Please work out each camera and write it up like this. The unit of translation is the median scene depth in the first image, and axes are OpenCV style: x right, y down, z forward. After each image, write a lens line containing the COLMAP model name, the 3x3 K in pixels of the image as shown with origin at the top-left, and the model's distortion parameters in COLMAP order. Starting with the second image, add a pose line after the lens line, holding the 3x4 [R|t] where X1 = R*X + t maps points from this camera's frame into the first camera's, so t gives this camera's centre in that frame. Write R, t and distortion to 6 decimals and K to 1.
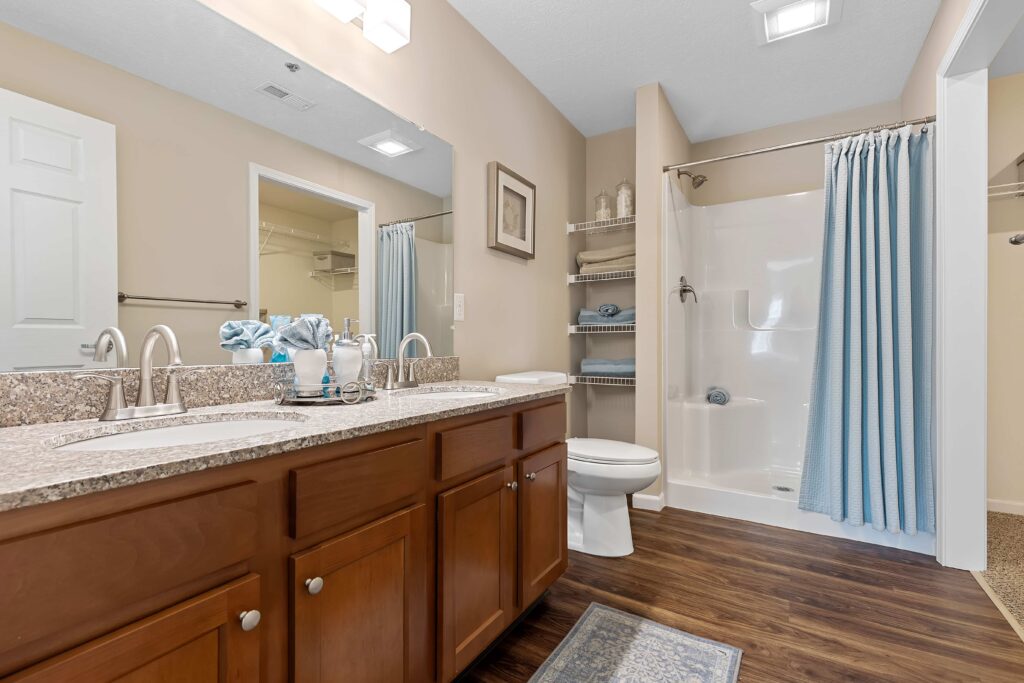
lens RADIAL K [[465.9, 0, 509.2], [0, 465.9, 338.3], [0, 0, 1]] dist [-0.004777, -0.000789]
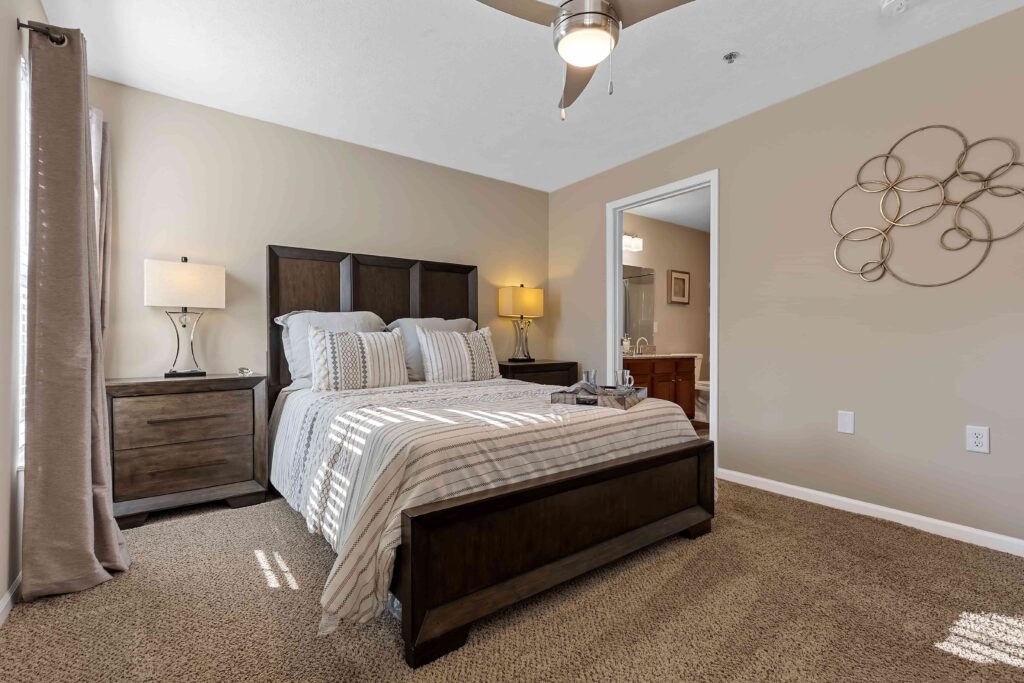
lens RADIAL K [[465.9, 0, 511.9], [0, 465.9, 340.2], [0, 0, 1]] dist [-0.004777, -0.000789]
pose [[0.926996, -0.002610, -0.375063, 0.113794], [0.004962, 0.999974, 0.005305, -0.010273], [0.375039, -0.006778, 0.926984, -1.608593]]
